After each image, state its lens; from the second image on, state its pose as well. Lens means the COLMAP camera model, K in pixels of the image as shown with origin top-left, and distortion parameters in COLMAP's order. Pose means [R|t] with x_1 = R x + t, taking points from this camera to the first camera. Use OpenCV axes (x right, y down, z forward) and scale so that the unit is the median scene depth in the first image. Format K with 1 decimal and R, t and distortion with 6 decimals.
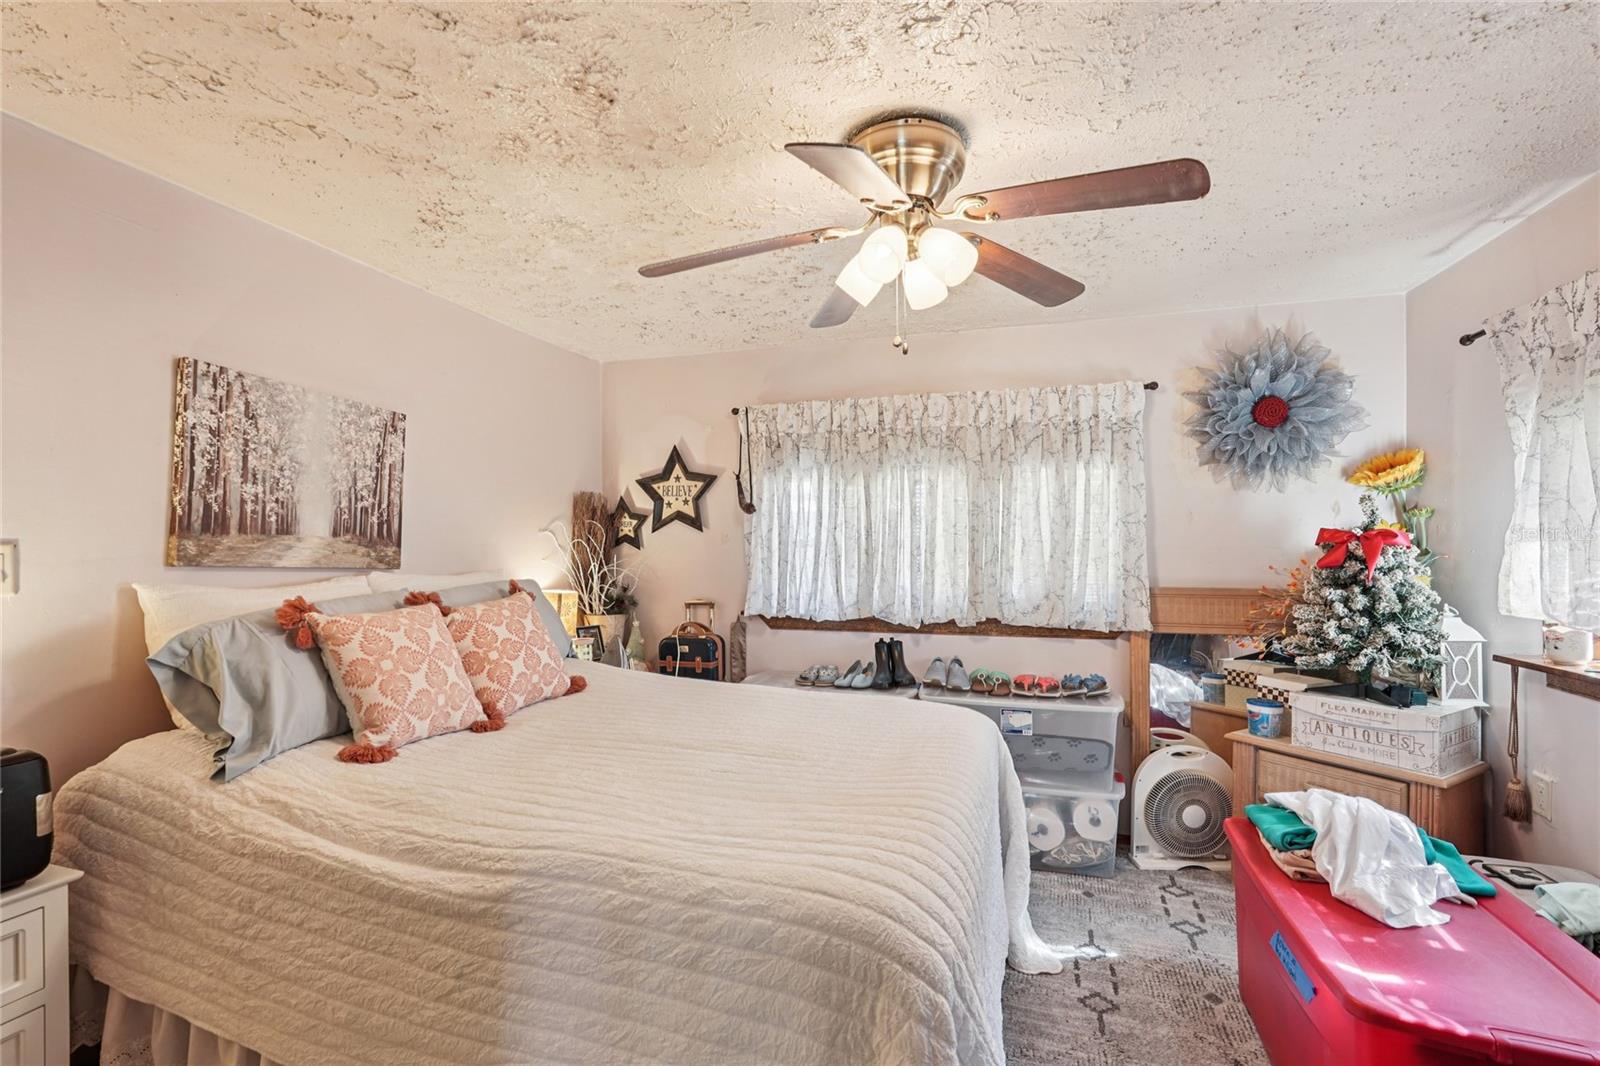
lens RADIAL K [[705.2, 0, 795.4], [0, 705.2, 544.2], [0, 0, 1]] dist [-0.004741, 0.000553]
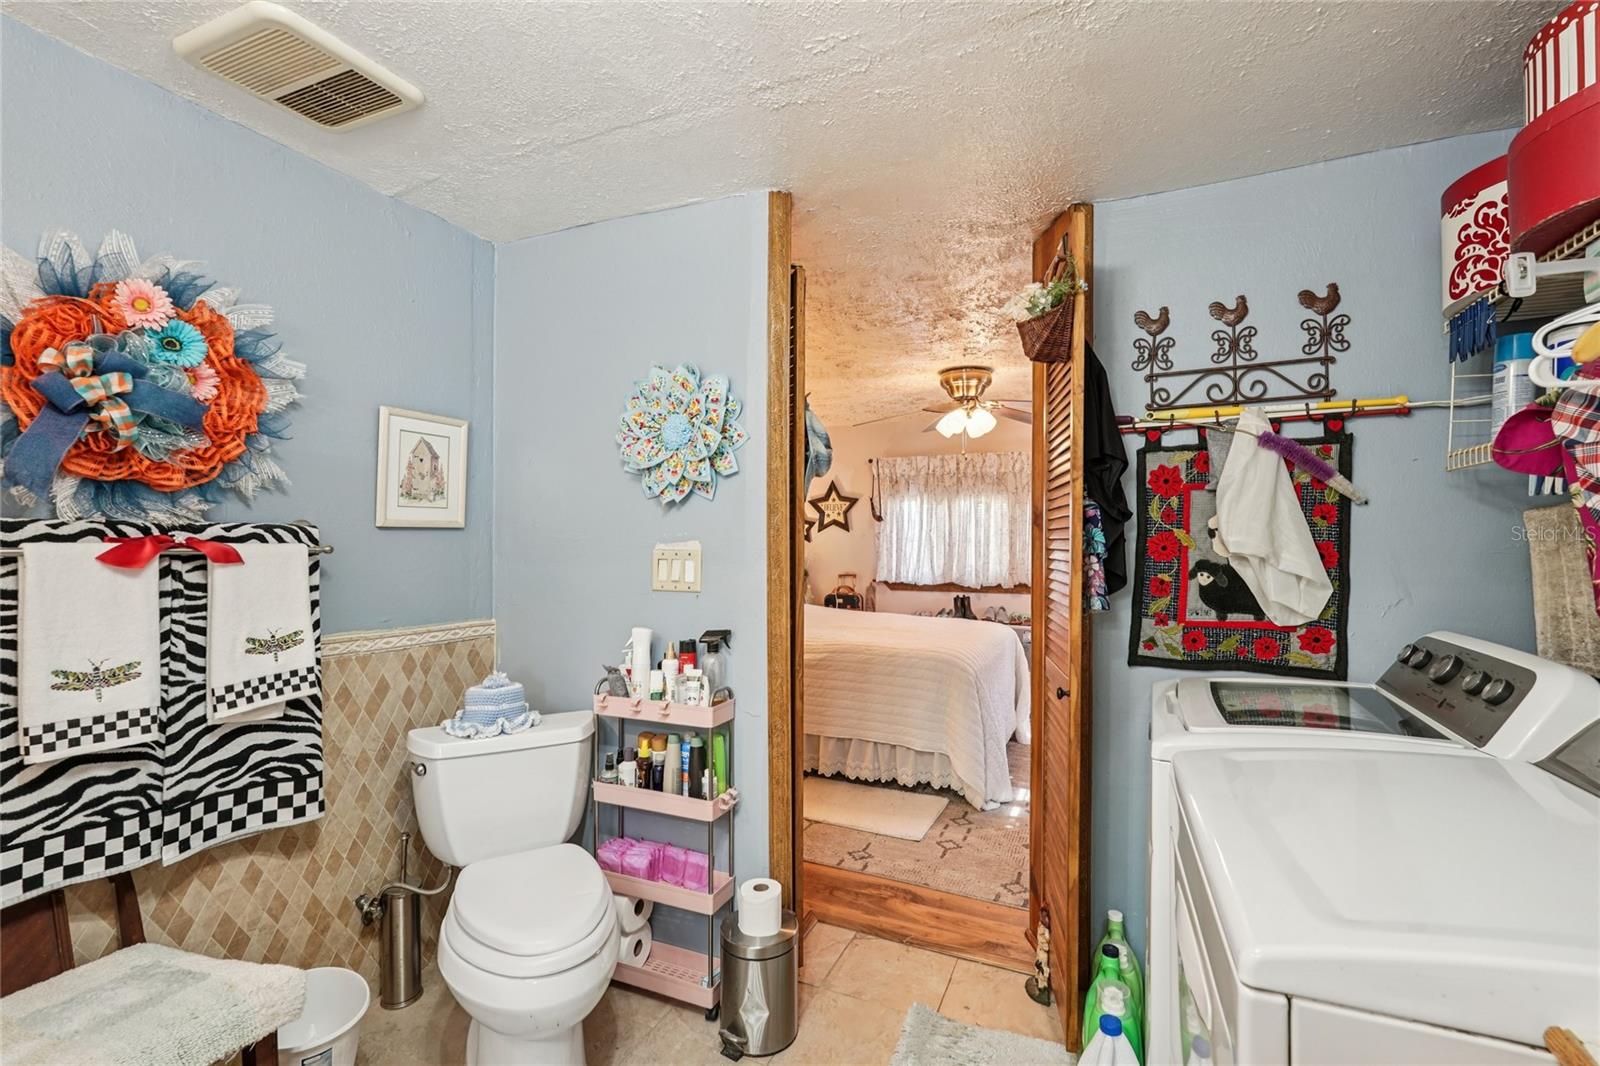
lens RADIAL K [[705.2, 0, 798.5], [0, 705.2, 540.4], [0, 0, 1]] dist [-0.004741, 0.000553]
pose [[0.993838, 0.004409, -0.110752, -0.096108], [-0.003991, 0.999984, 0.003993, -0.005968], [0.110768, -0.003526, 0.993840, -0.979530]]
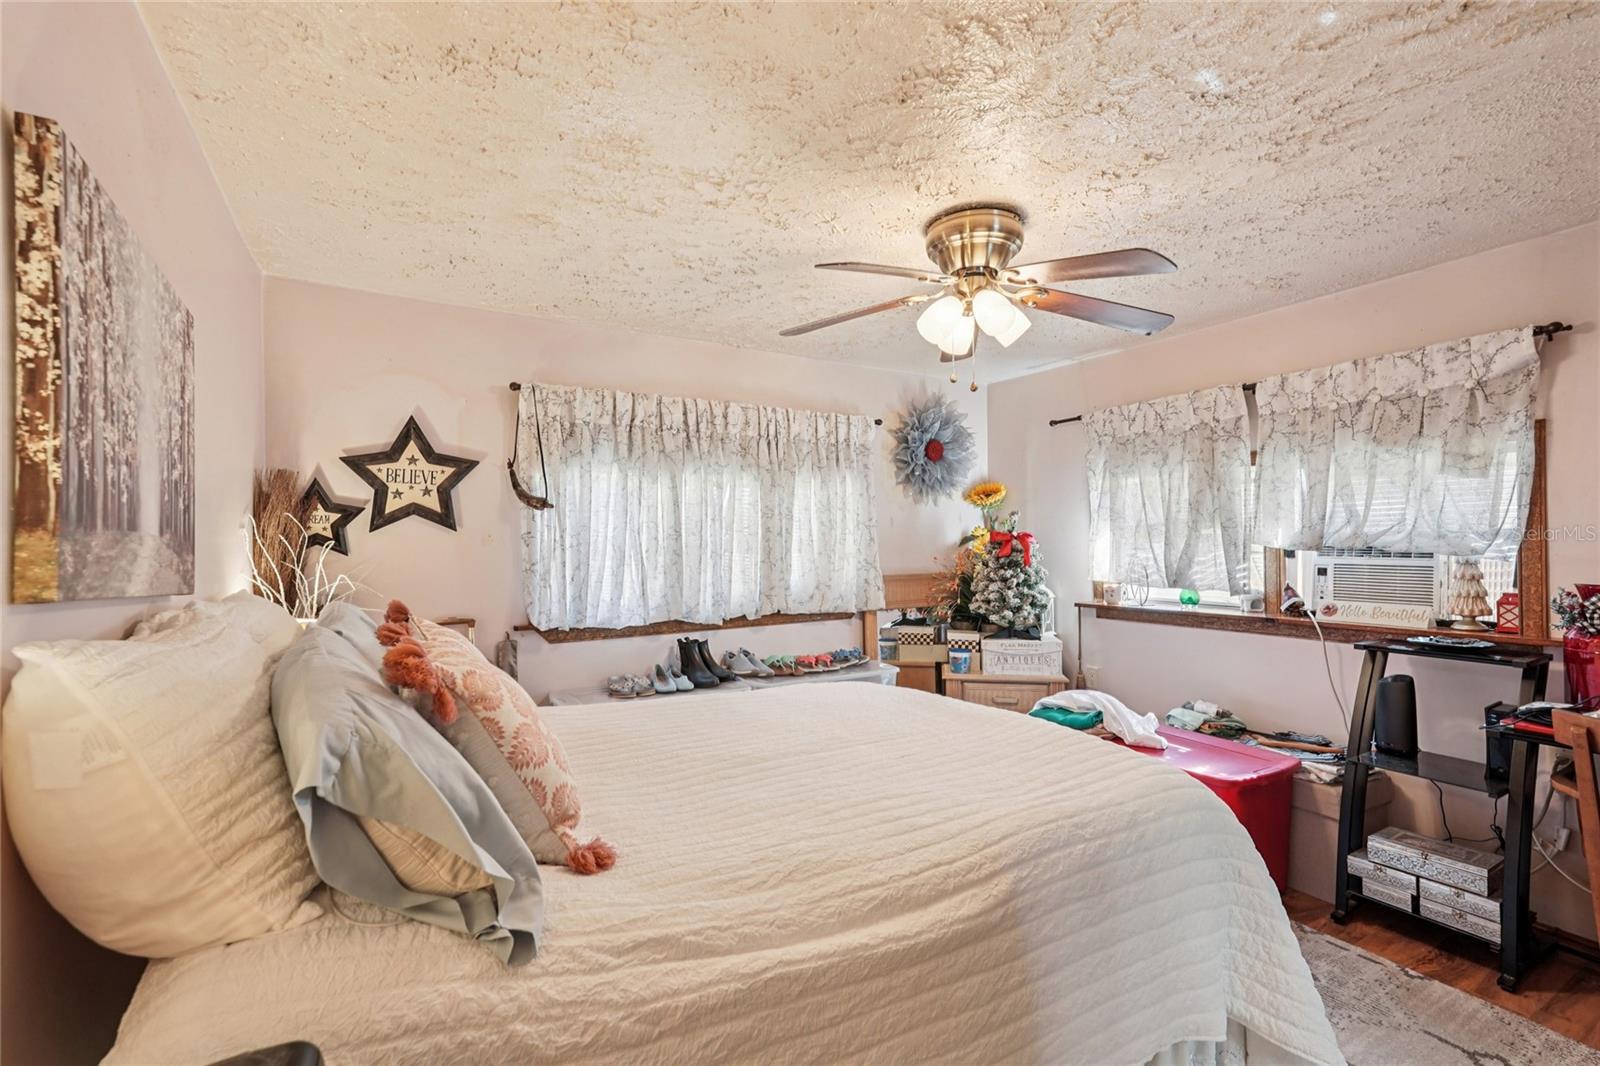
lens RADIAL K [[705.2, 0, 804.2], [0, 705.2, 536.8], [0, 0, 1]] dist [-0.004741, 0.000553]
pose [[0.663535, 0.001483, 0.748144, -0.669876], [0.009476, 0.999901, -0.010387, 0.001410], [-0.748085, 0.013981, 0.663455, 0.272914]]
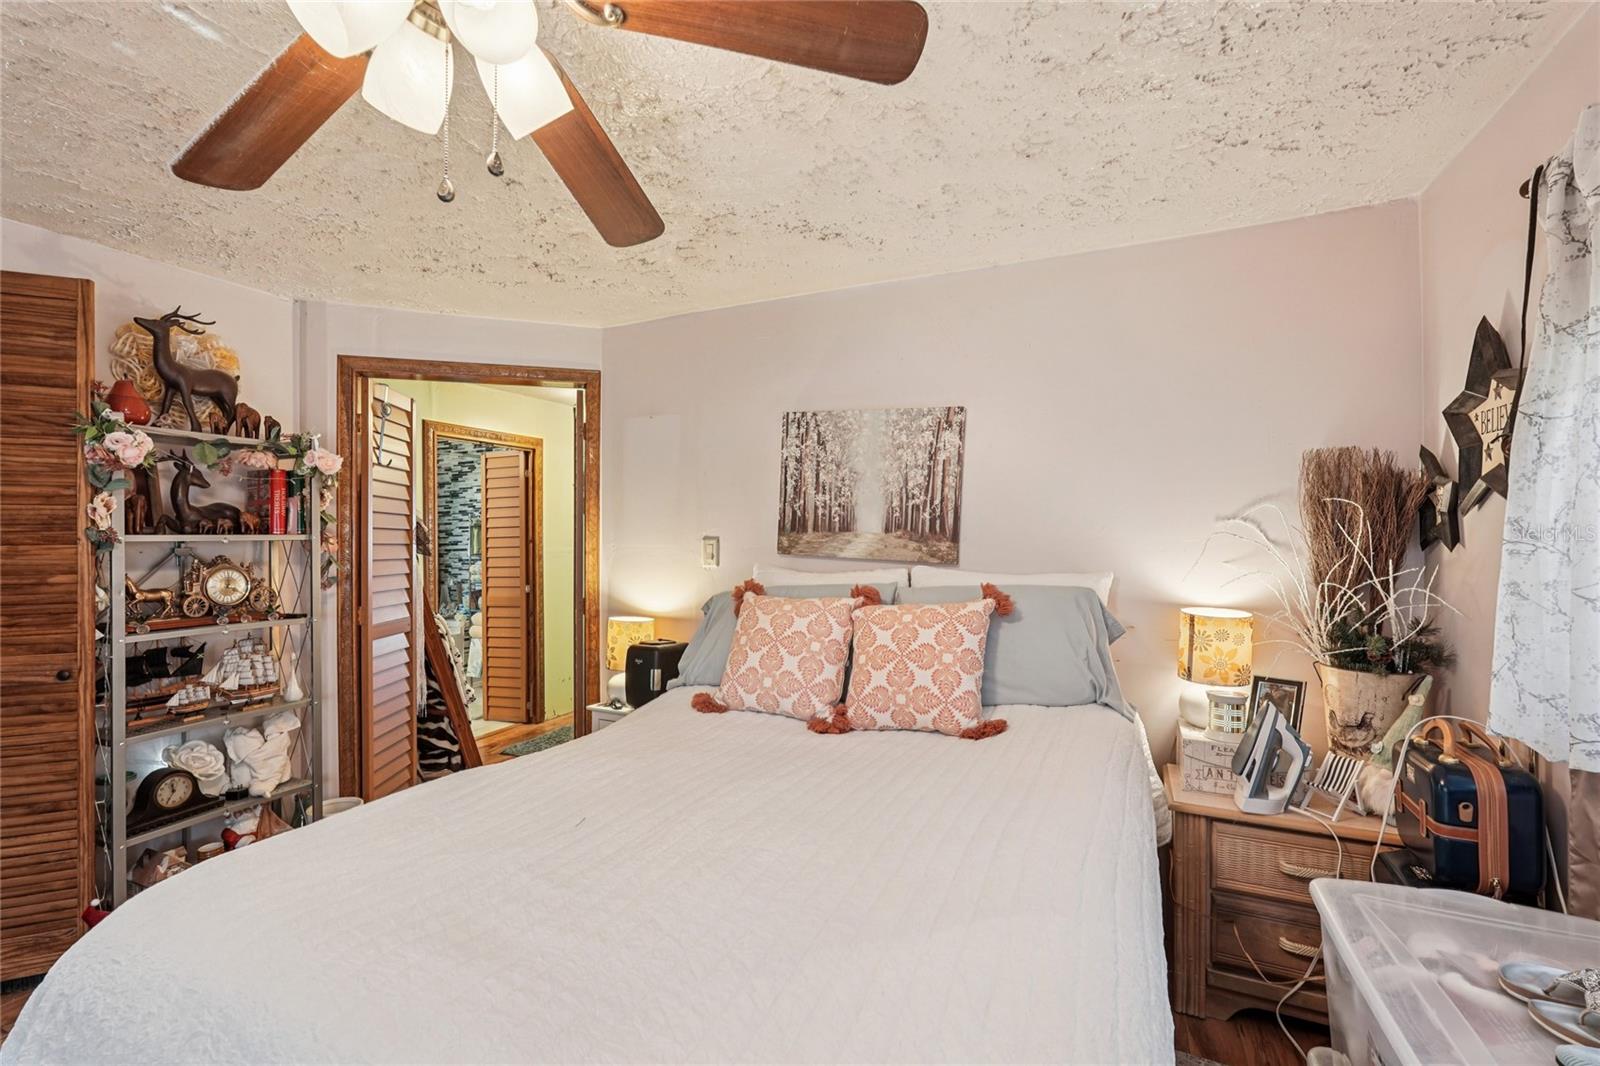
lens RADIAL K [[705.2, 0, 807.2], [0, 705.2, 533.3], [0, 0, 1]] dist [-0.004741, 0.000553]
pose [[-0.108211, -0.006926, -0.994104, 0.452246], [0.001252, 0.999974, -0.007103, -0.001750], [0.994127, -0.002014, -0.108200, 0.916842]]
